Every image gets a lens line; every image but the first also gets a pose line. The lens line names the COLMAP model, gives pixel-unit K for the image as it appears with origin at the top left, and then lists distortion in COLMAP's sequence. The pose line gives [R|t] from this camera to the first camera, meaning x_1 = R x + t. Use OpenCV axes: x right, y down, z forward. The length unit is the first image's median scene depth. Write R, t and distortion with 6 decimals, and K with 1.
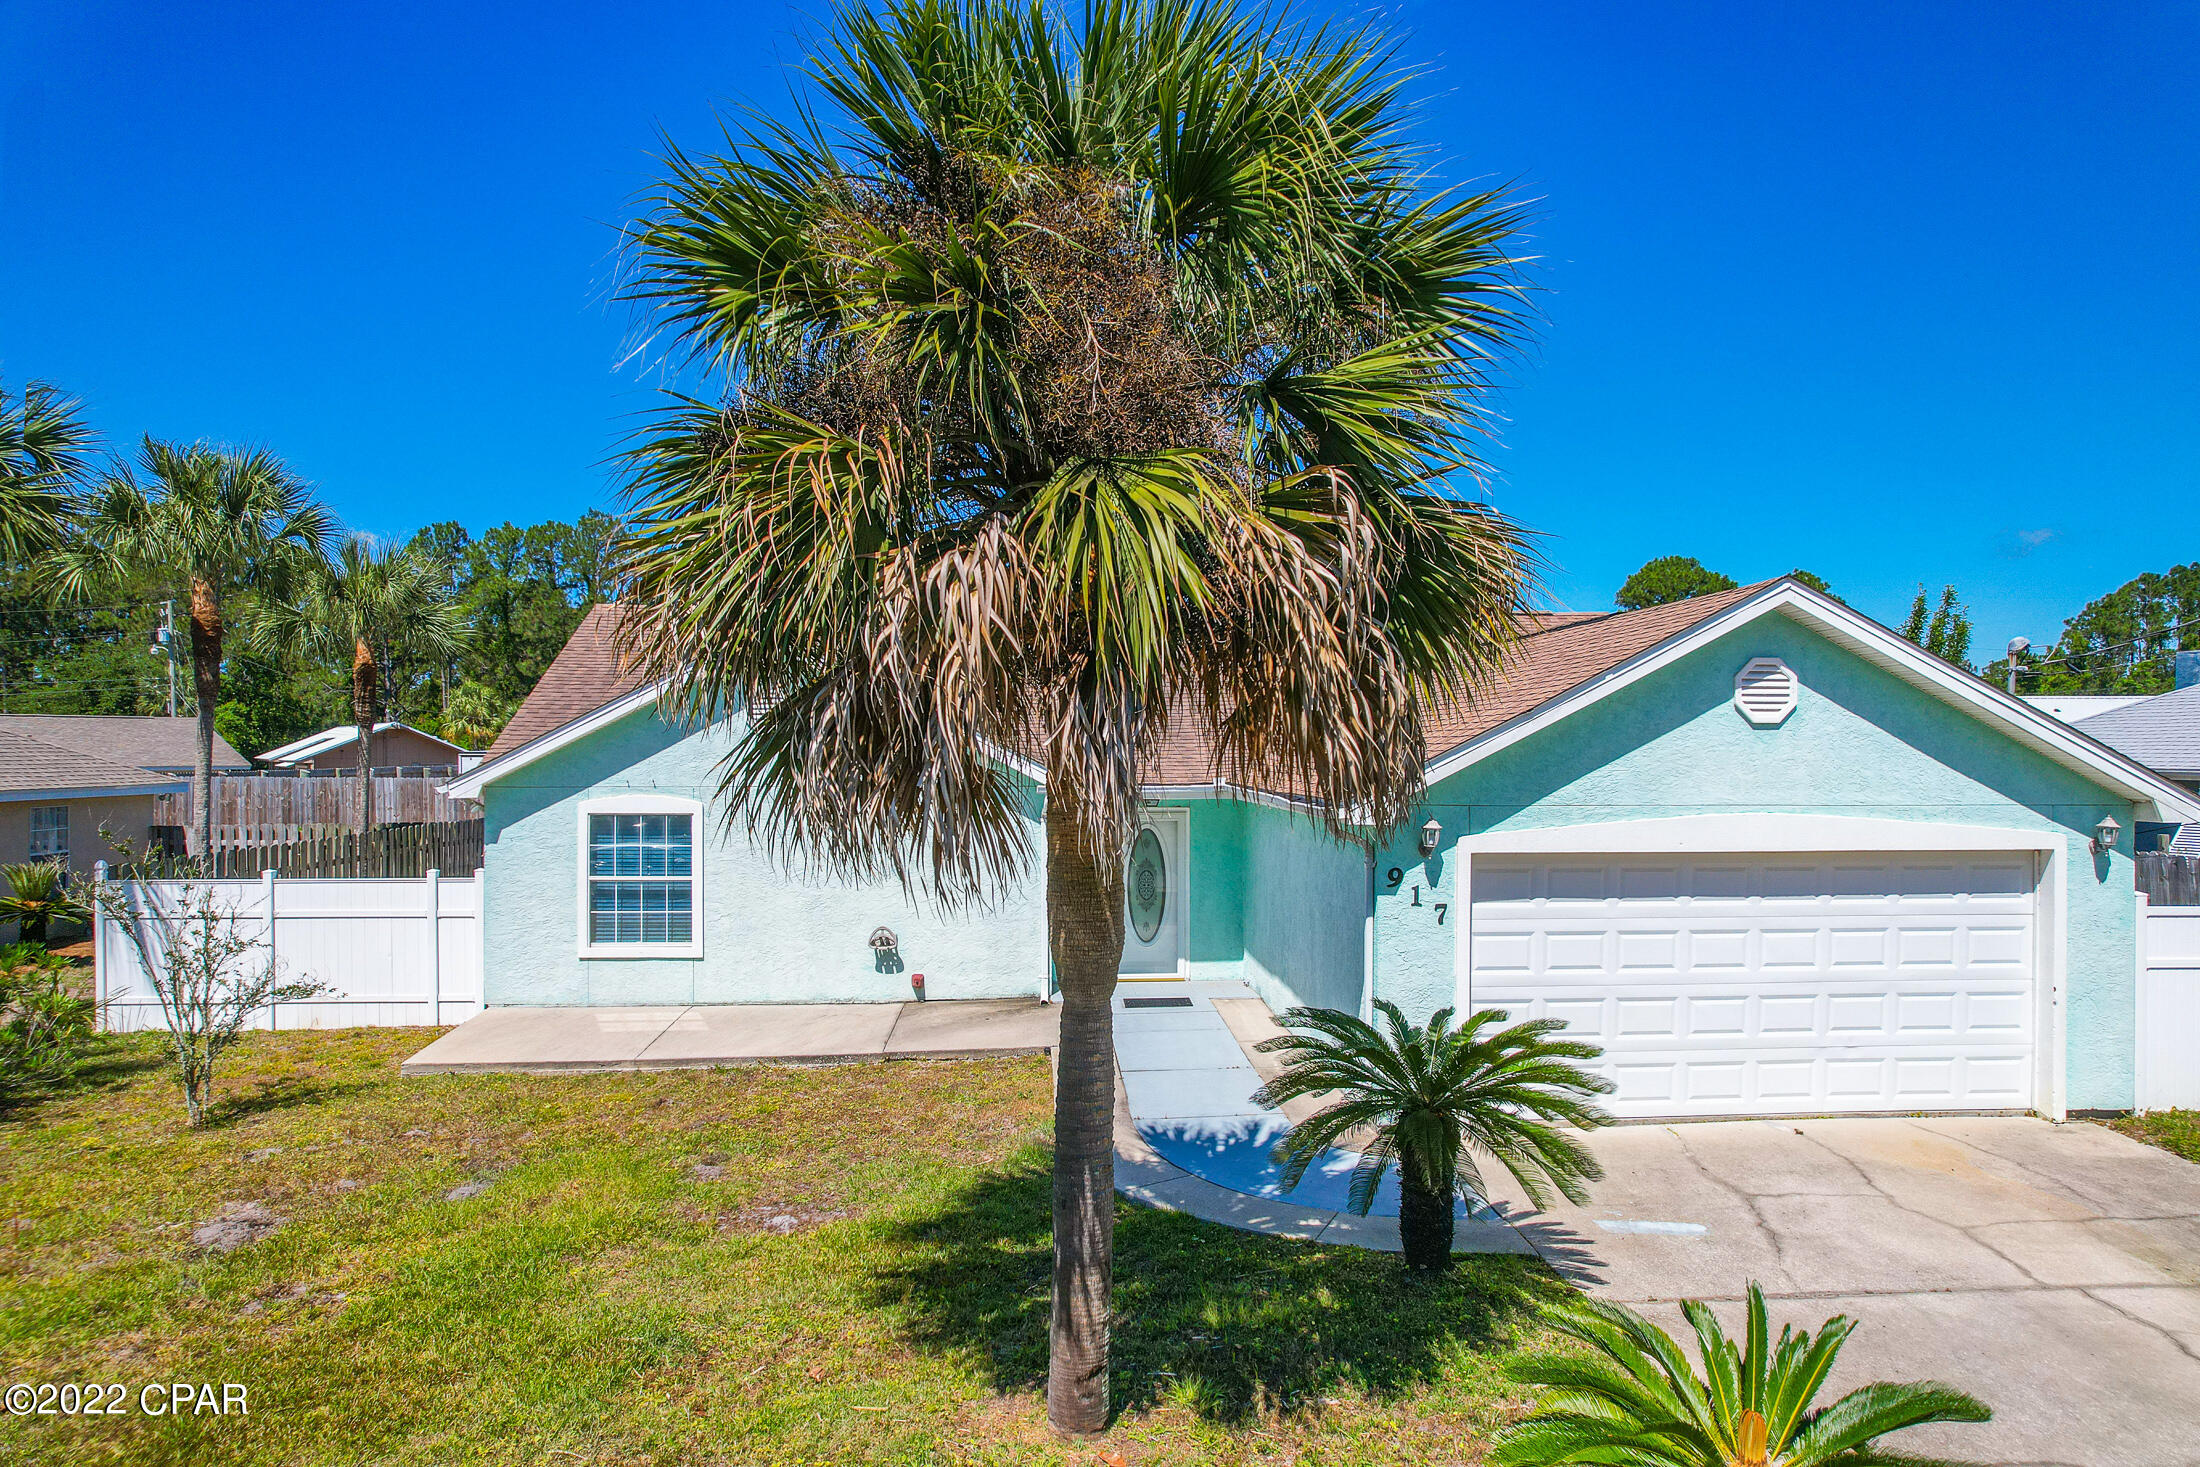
lens RADIAL K [[1405.2, 0, 1107.5], [0, 1405.2, 737.2], [0, 0, 1]] dist [-0.083197, 0.075880]
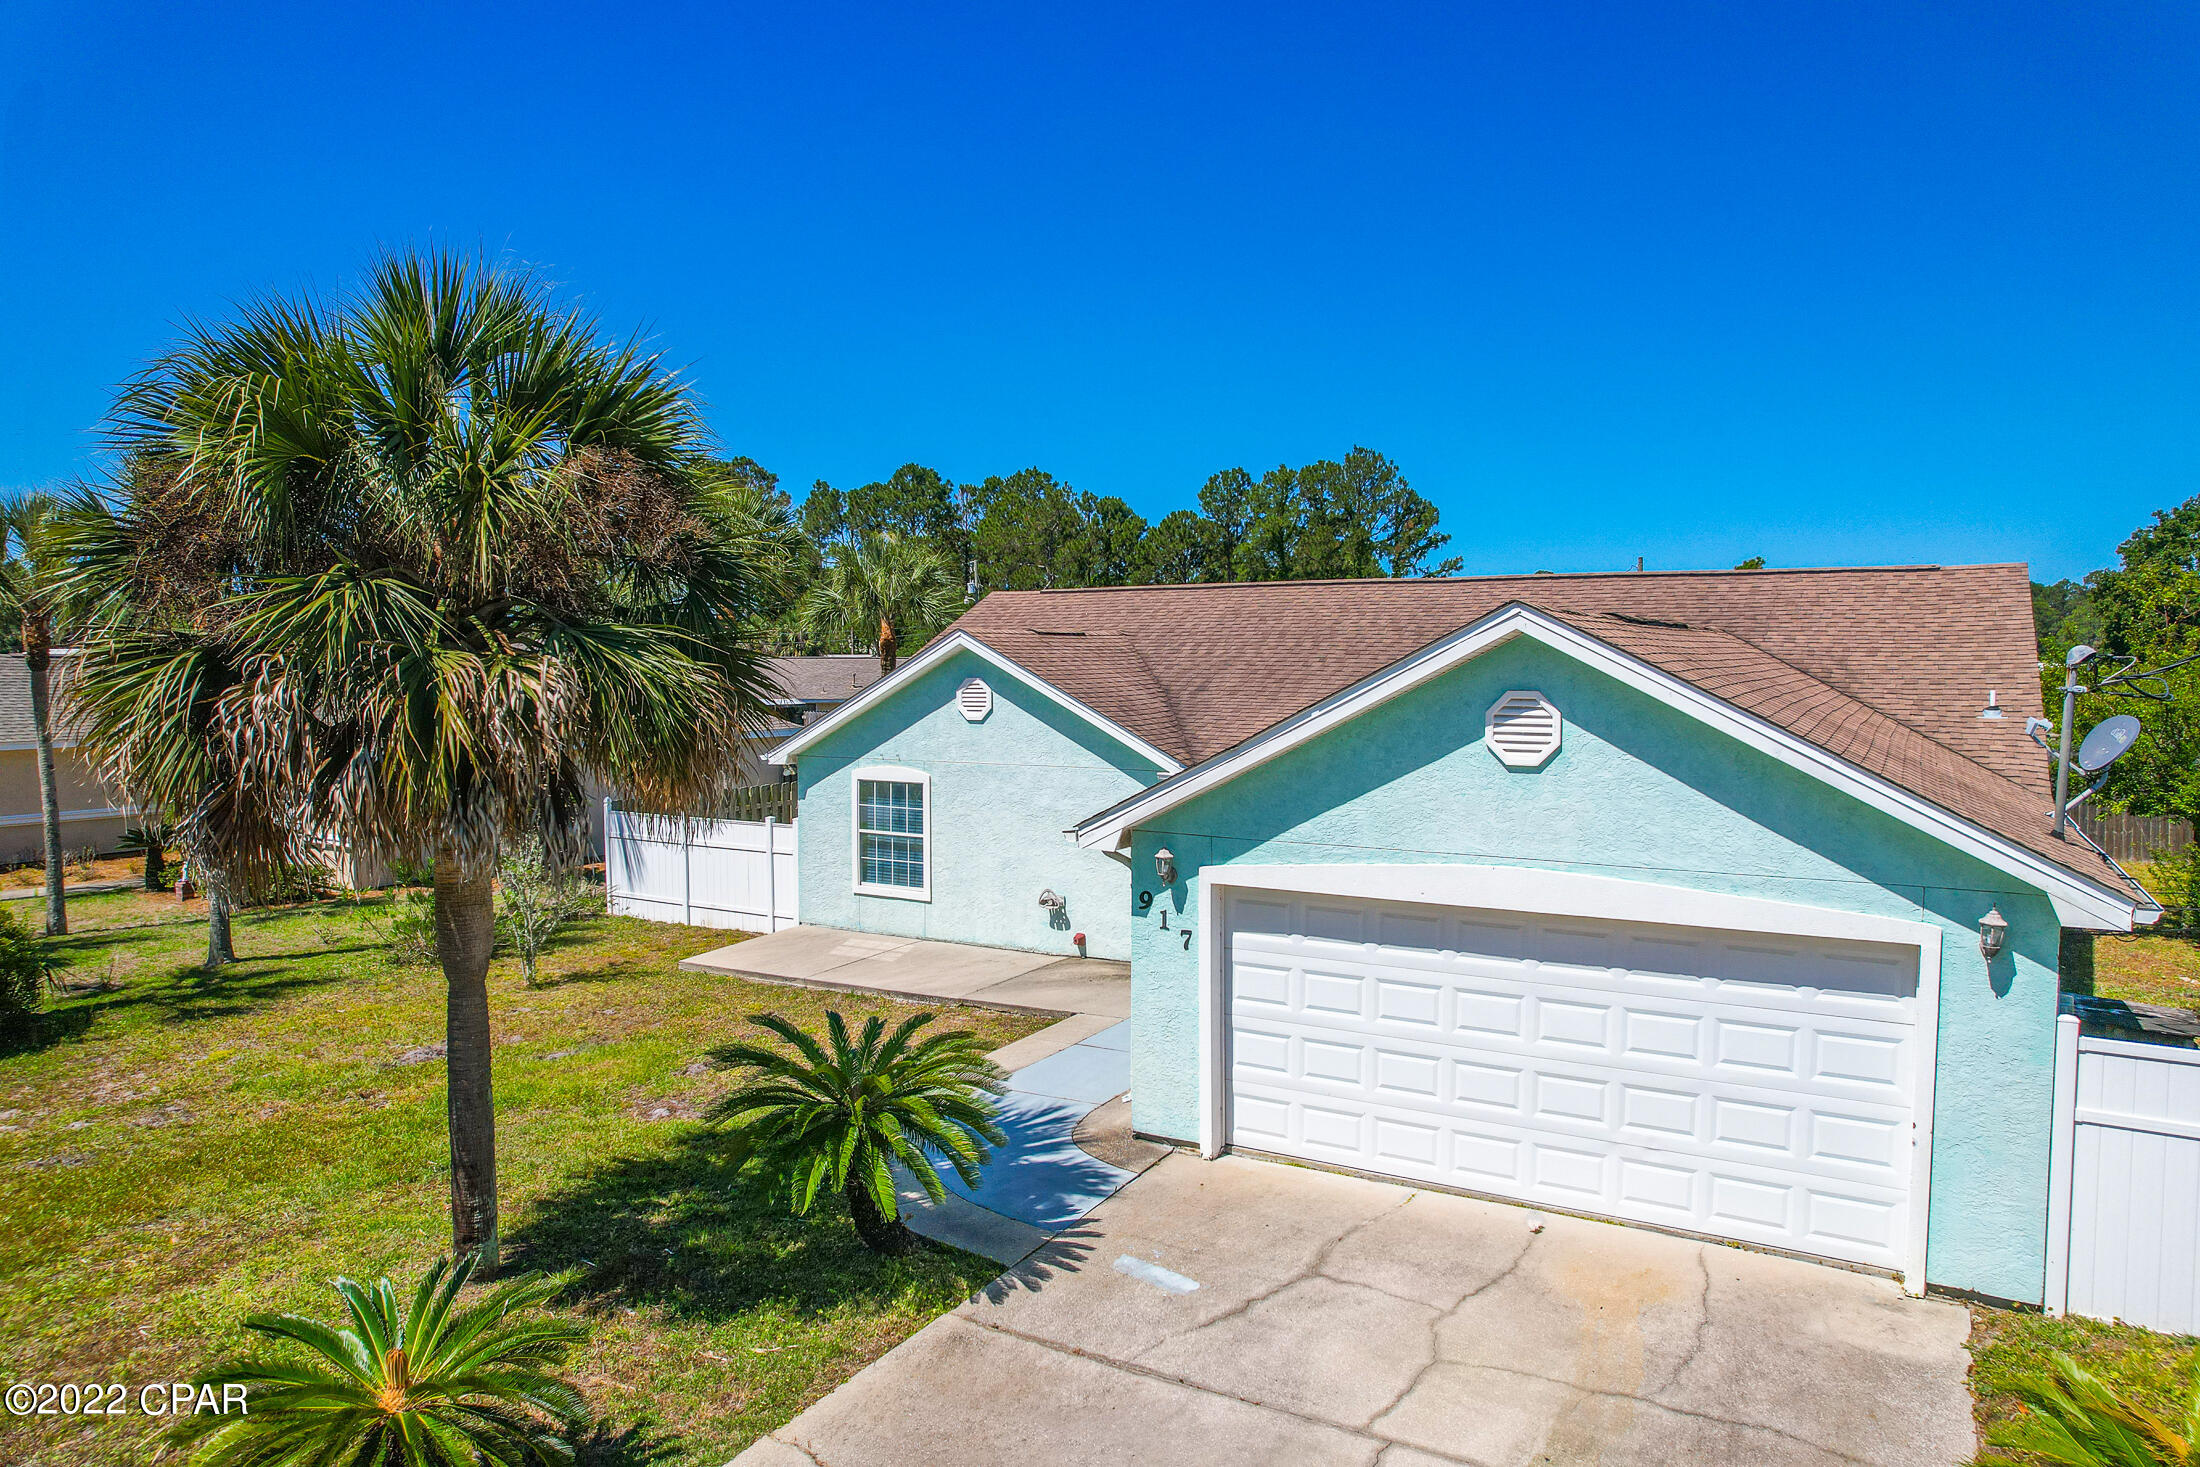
lens RADIAL K [[1405.2, 0, 1107.5], [0, 1405.2, 737.2], [0, 0, 1]] dist [-0.083197, 0.075880]
pose [[0.824679, 0.029271, -0.564843, 0.744333], [0.005012, 0.998243, 0.059049, -0.080121], [0.565579, -0.051527, 0.823083, 0.126243]]
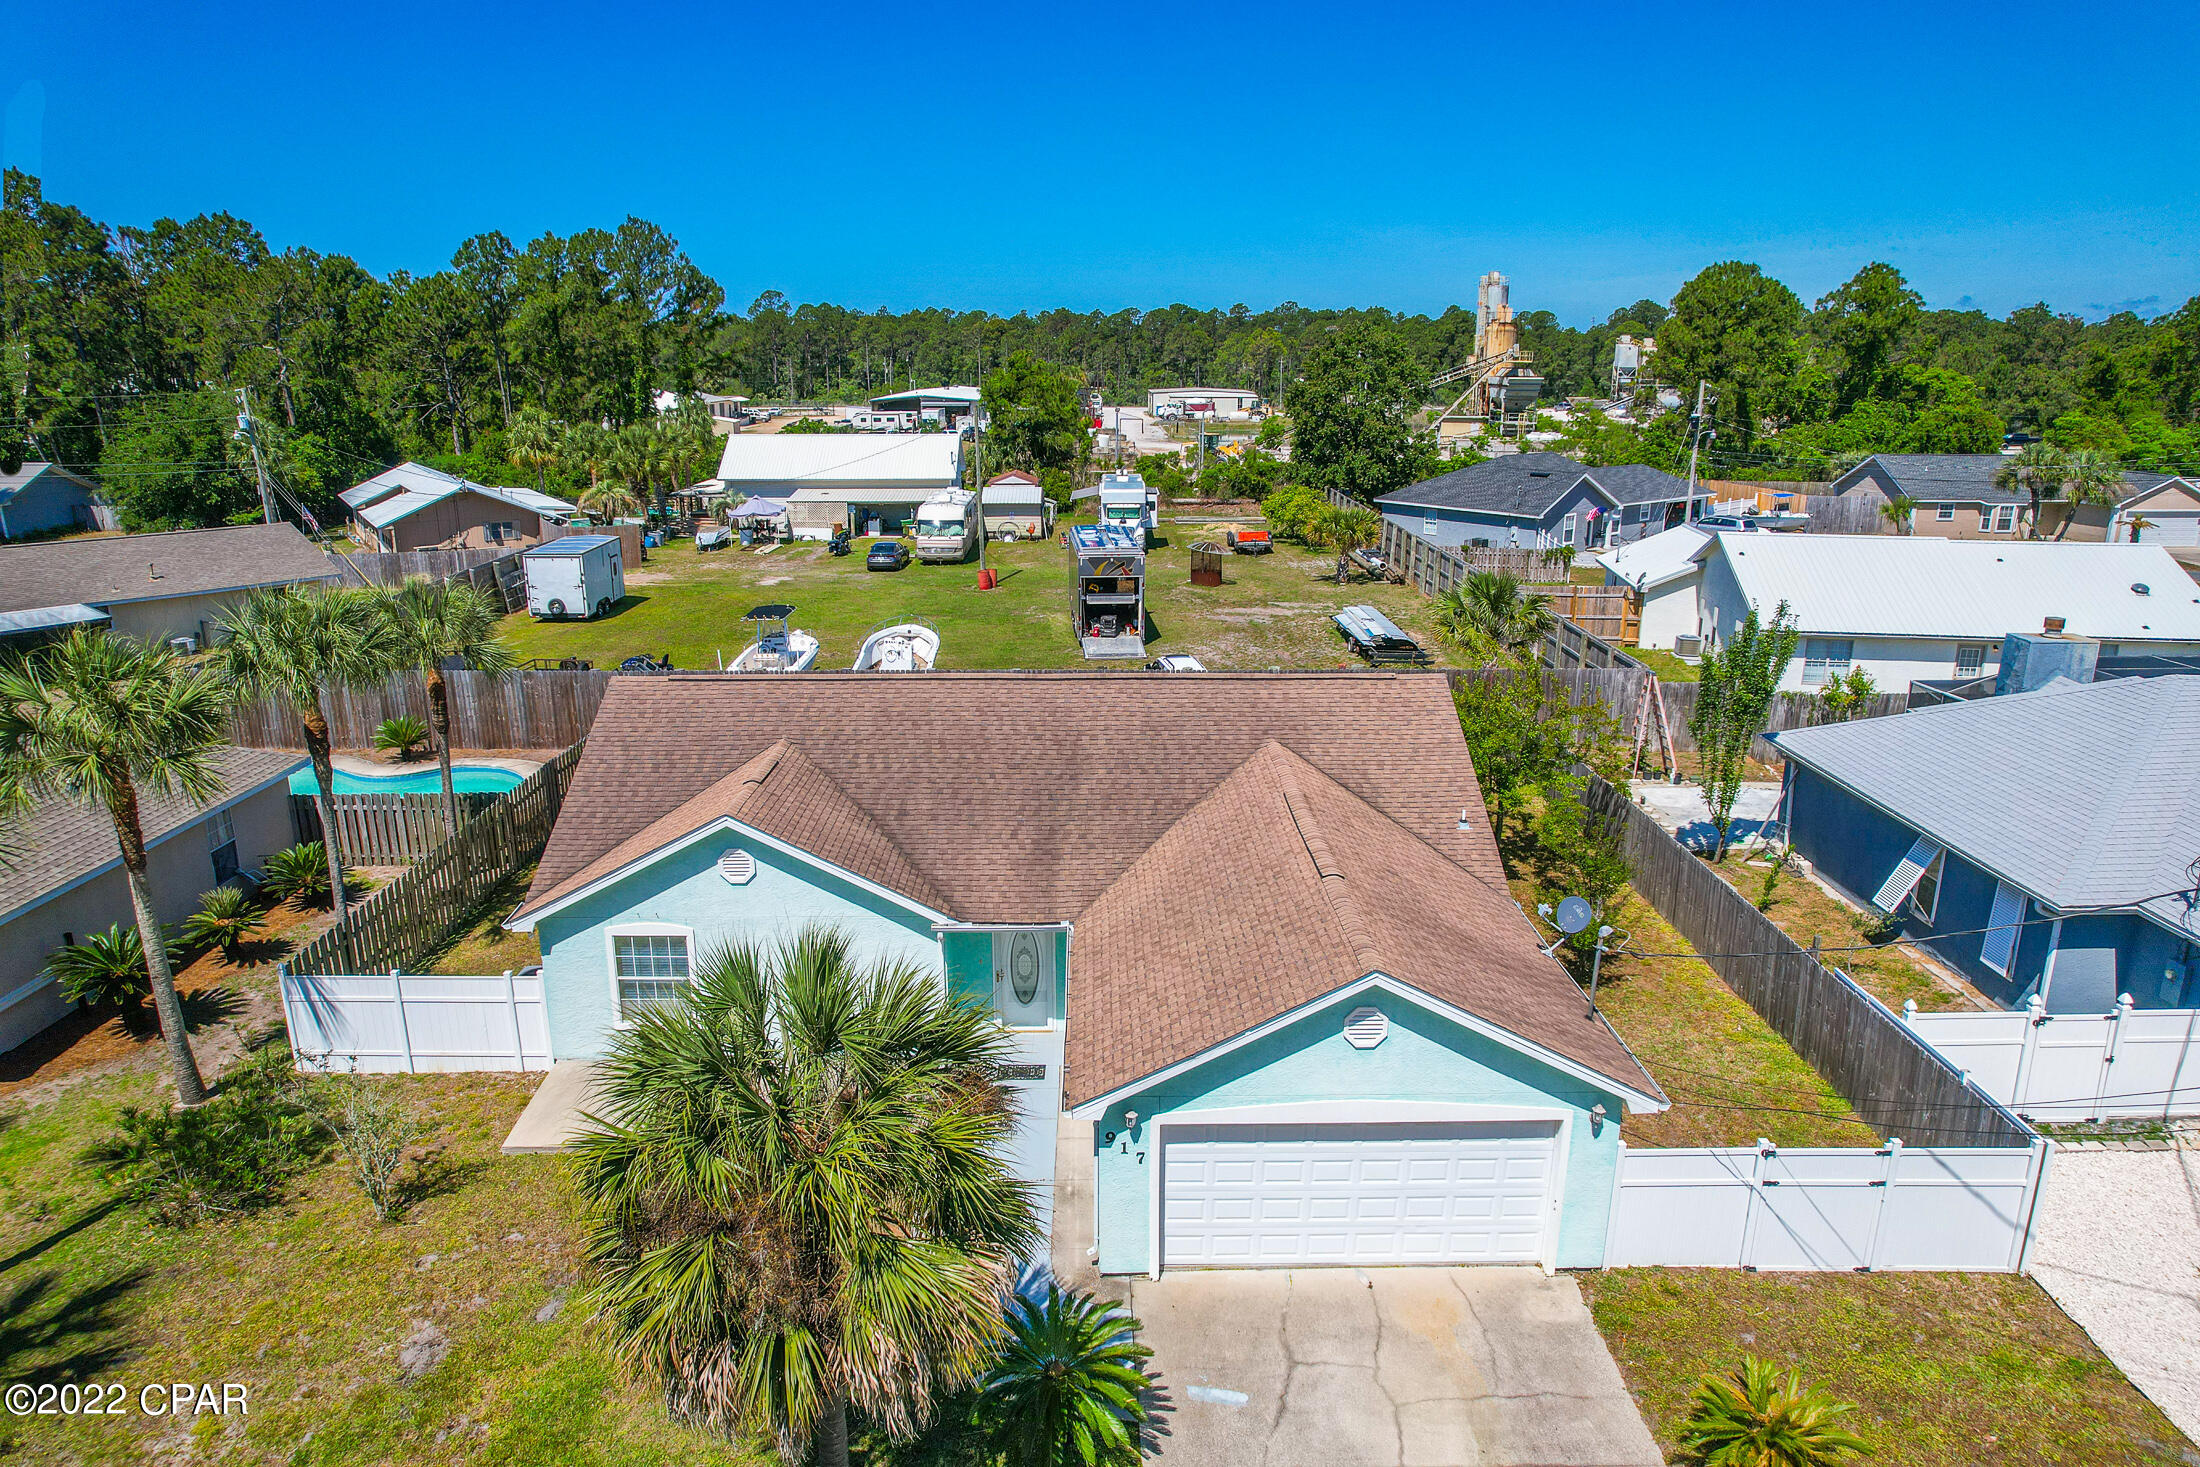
lens RADIAL K [[1405.2, 0, 1107.5], [0, 1405.2, 737.2], [0, 0, 1]] dist [-0.083197, 0.075880]
pose [[0.998546, 0.013731, -0.052126, 0.268420], [0.000978, 0.962237, 0.272212, -0.725730], [0.053896, -0.271867, 0.960824, -0.356825]]
